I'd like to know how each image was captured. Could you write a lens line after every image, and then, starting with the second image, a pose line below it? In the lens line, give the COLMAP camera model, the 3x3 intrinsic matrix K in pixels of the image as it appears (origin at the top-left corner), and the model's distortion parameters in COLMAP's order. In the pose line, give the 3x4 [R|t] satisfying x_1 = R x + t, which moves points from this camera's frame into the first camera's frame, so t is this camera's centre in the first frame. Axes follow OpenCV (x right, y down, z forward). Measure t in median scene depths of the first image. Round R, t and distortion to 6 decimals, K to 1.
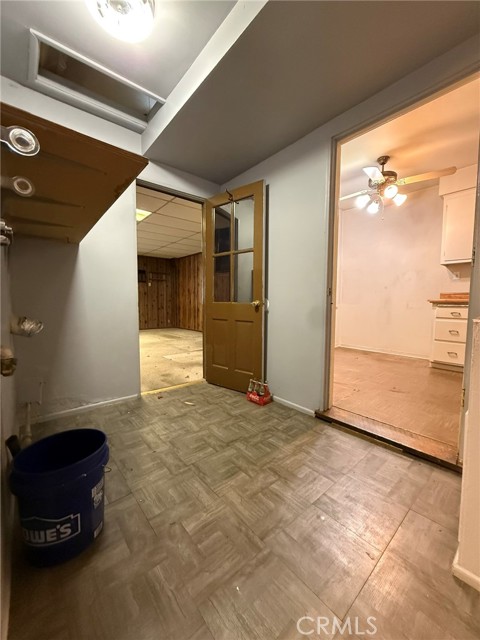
lens RADIAL K [[253.6, 0, 240.7], [0, 253.6, 319.3], [0, 0, 1]] dist [-0.000947, -0.000100]
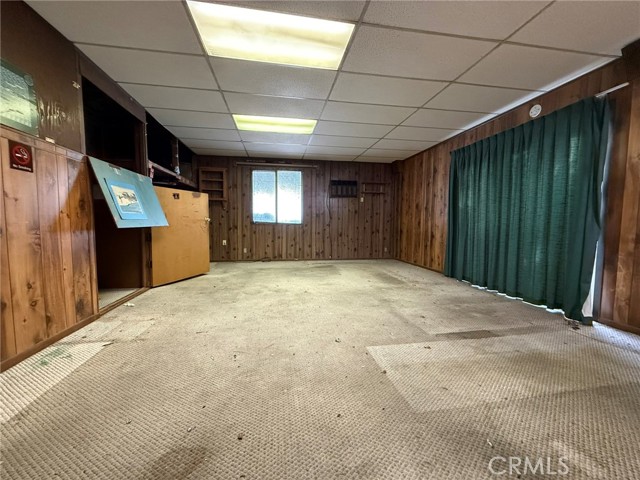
lens RADIAL K [[253.6, 0, 319.8], [0, 253.6, 240.8], [0, 0, 1]] dist [-0.000947, -0.000100]
pose [[0.860620, 0.036782, -0.507918, -0.090181], [-0.034069, 0.999312, 0.014640, -0.025408], [0.508108, 0.004704, 0.861281, 0.321849]]
